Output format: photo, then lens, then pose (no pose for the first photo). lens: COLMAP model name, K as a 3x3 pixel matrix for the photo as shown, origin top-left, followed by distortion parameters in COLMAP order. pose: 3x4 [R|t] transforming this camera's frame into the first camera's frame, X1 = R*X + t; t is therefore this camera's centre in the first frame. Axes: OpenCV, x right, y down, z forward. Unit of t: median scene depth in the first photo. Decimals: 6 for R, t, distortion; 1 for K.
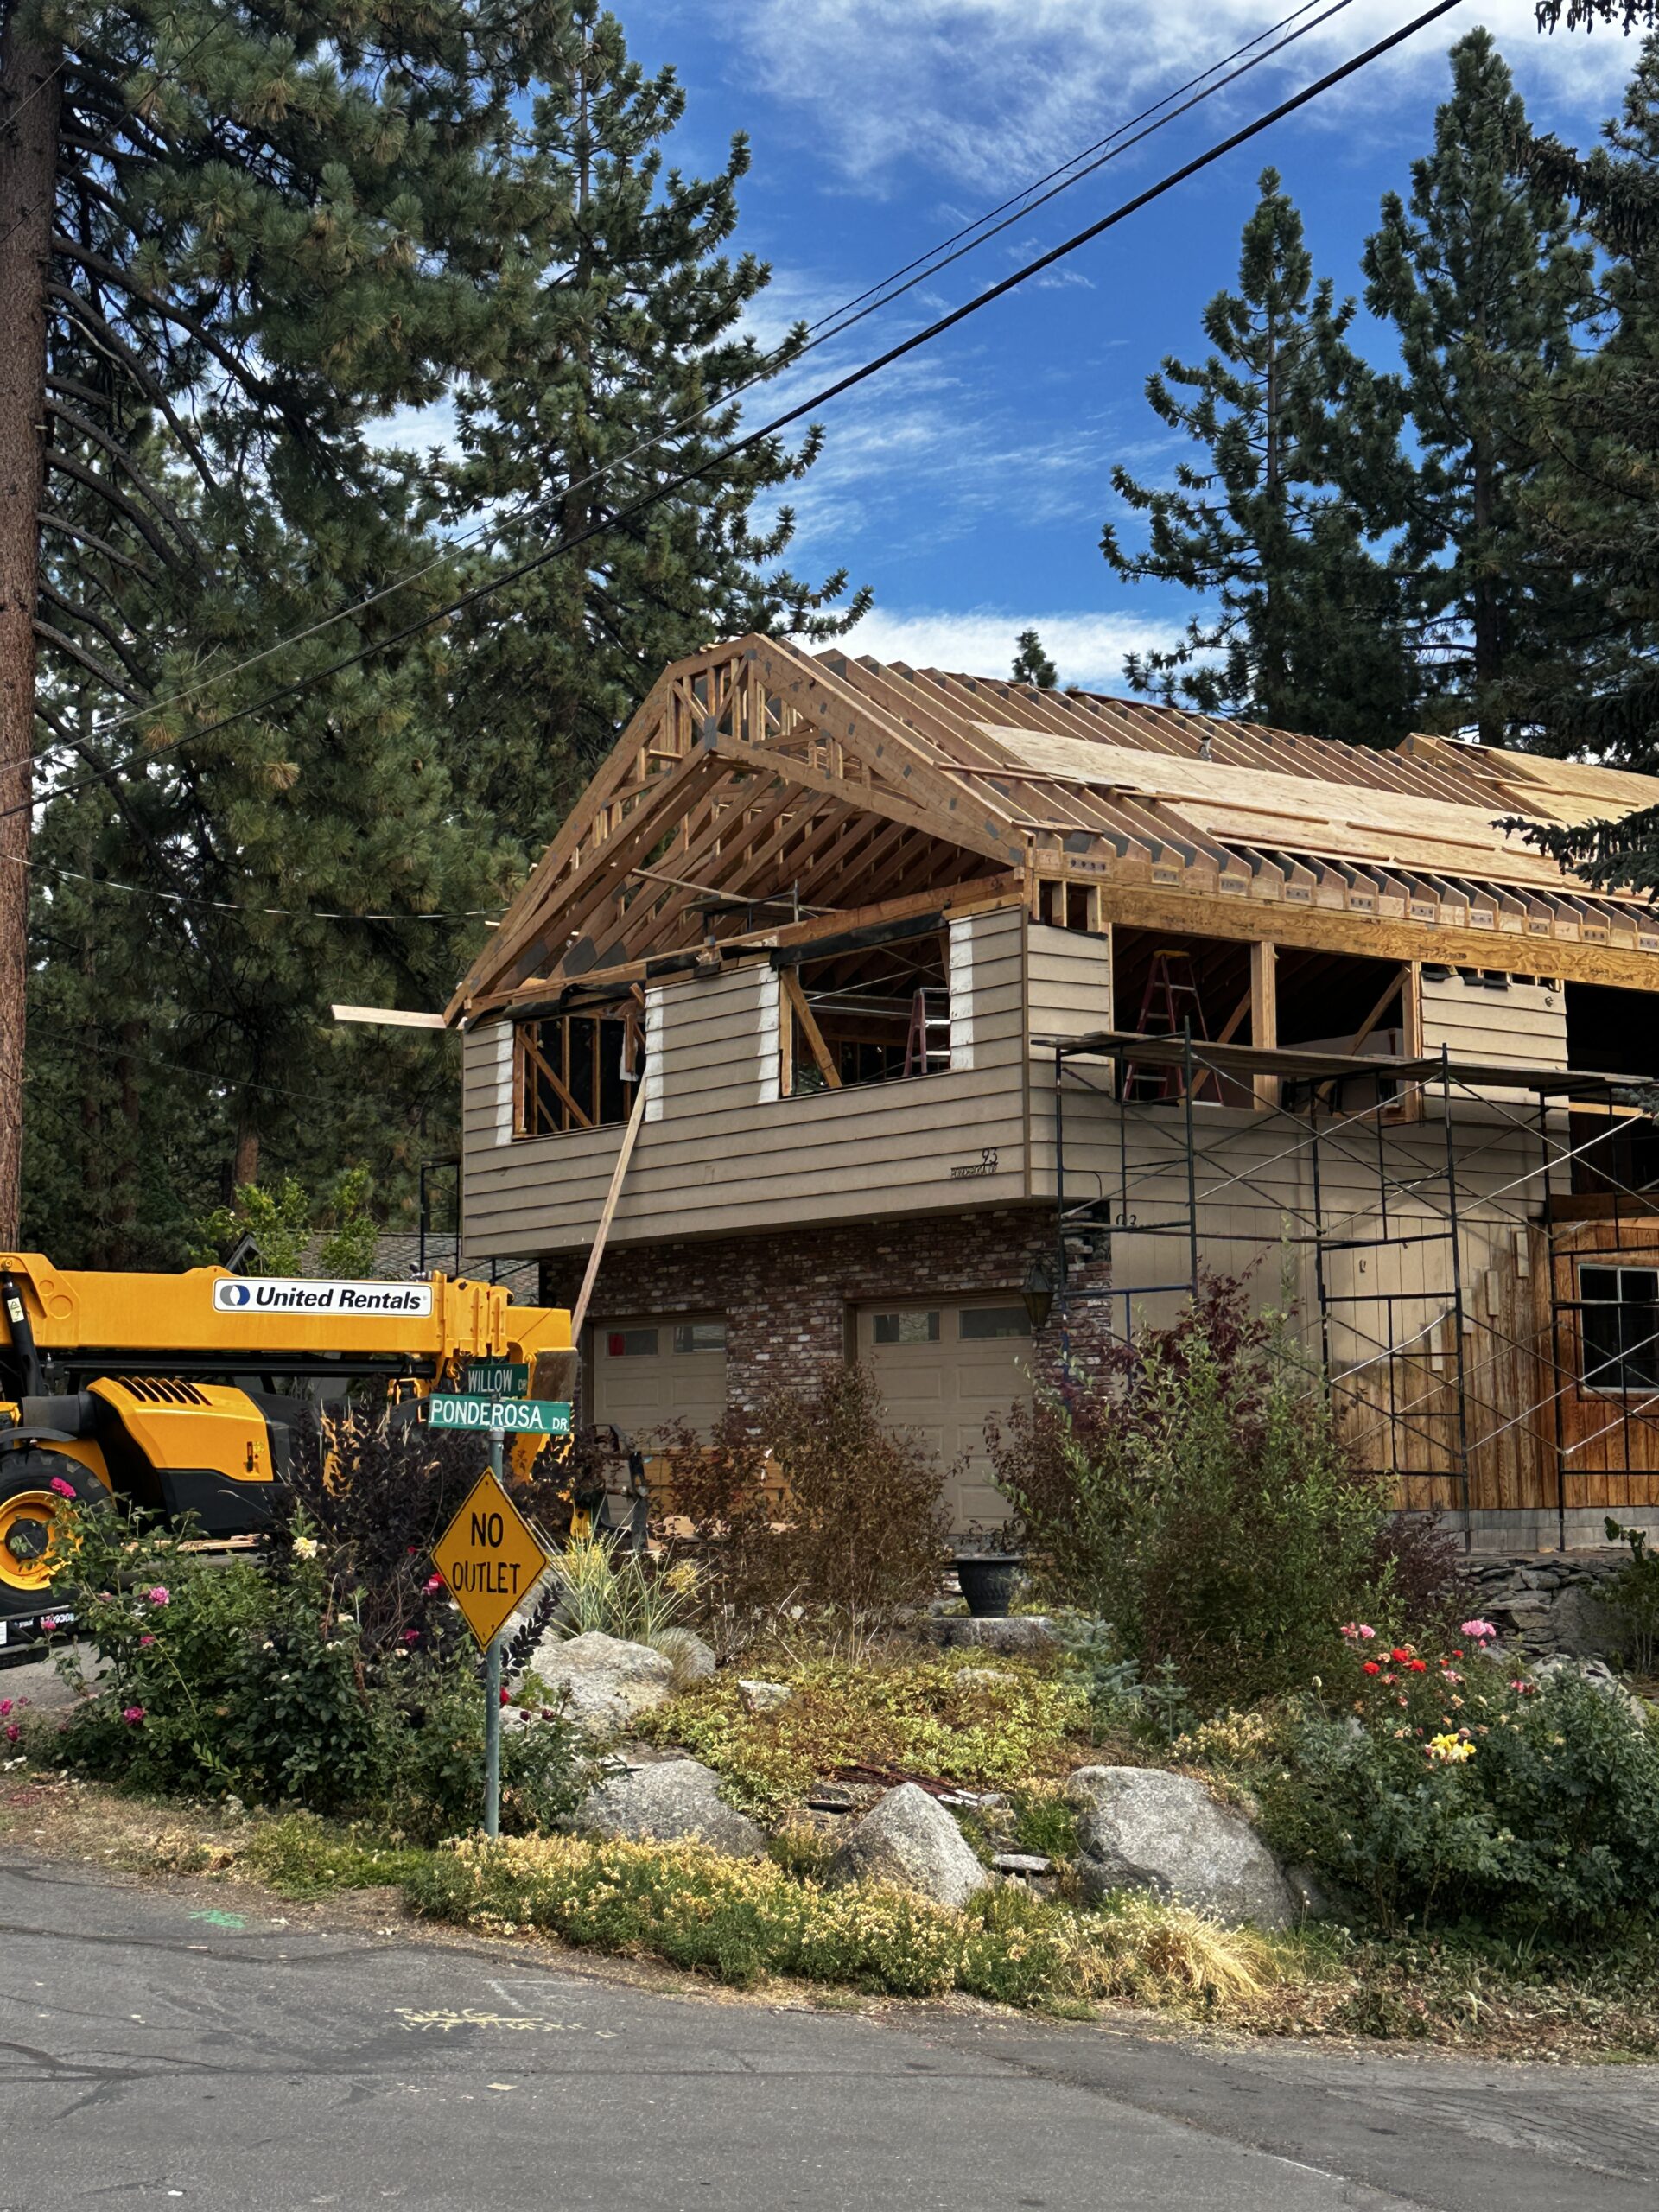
lens RADIAL K [[3117.6, 0, 829.9], [0, 3117.6, 1113.4], [0, 0, 1]] dist [0.131892, 0.000000]
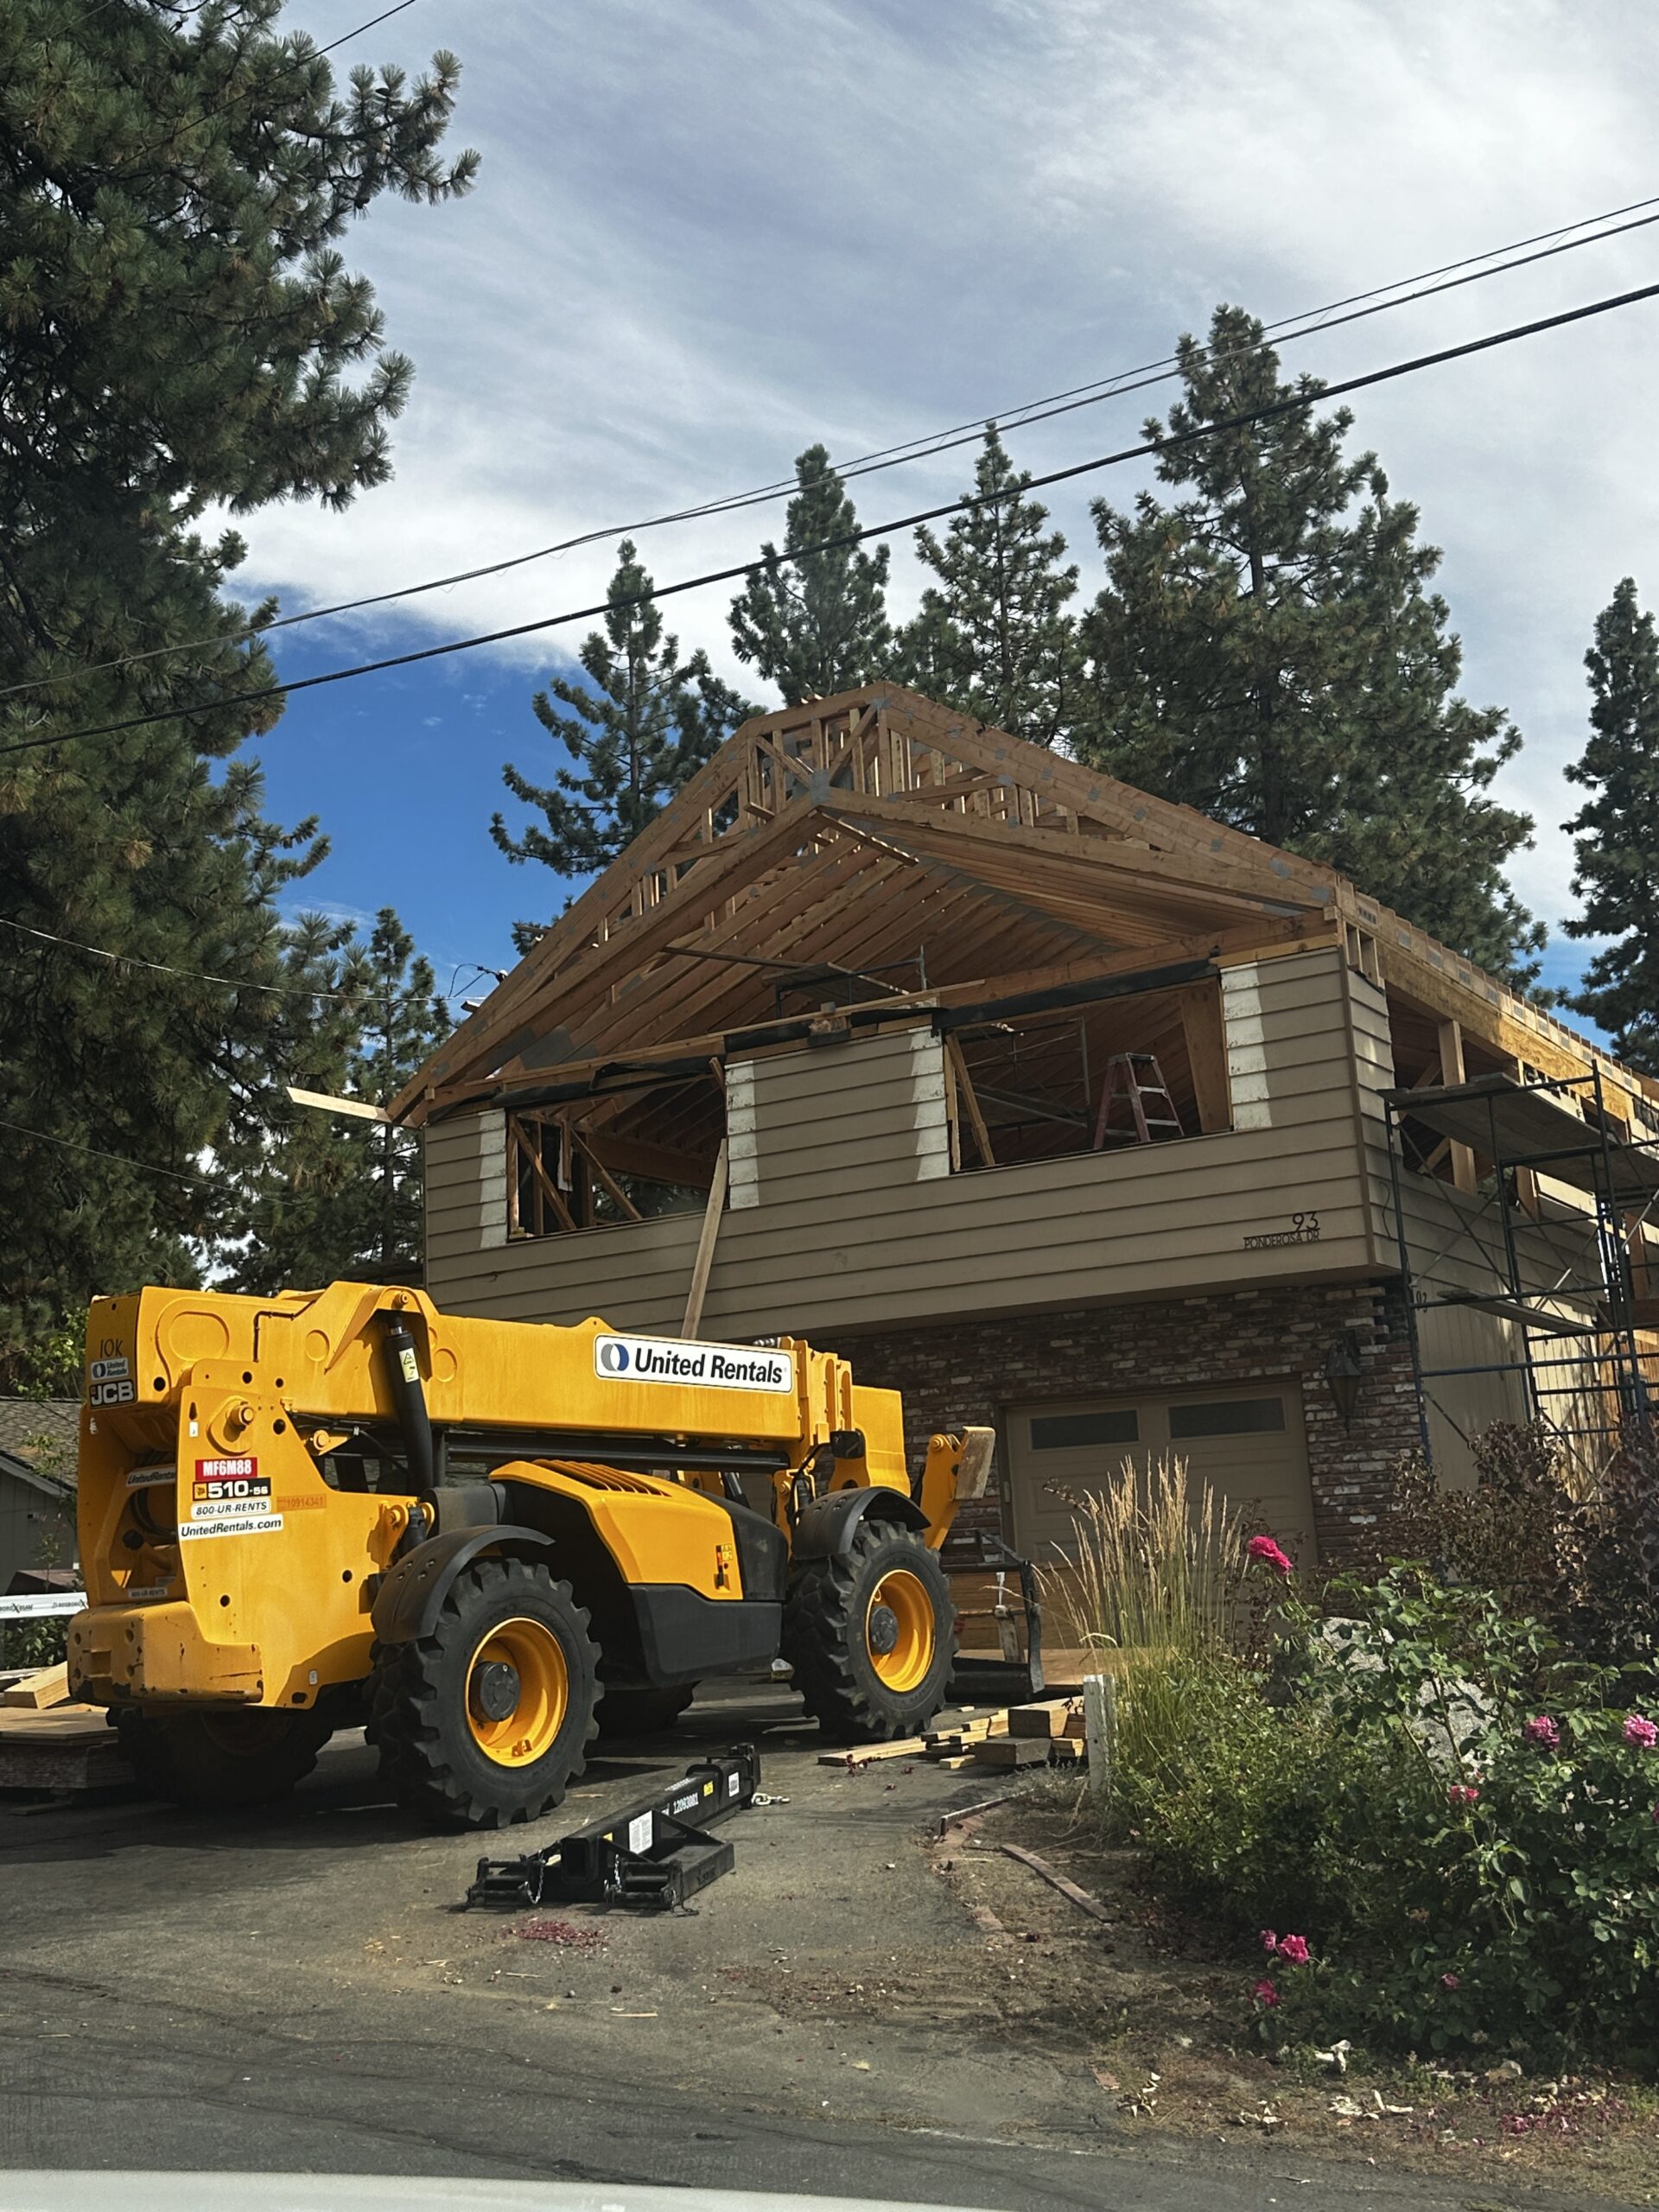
lens RADIAL K [[2372.9, 0, 828.9], [0, 2372.9, 1093.0], [0, 0, 1]] dist [0.182367, 0.000000]
pose [[0.932165, 0.042101, 0.359578, -0.294509], [0.000007, 0.993213, -0.116308, 0.051513], [-0.362034, 0.108421, 0.925838, 0.368727]]
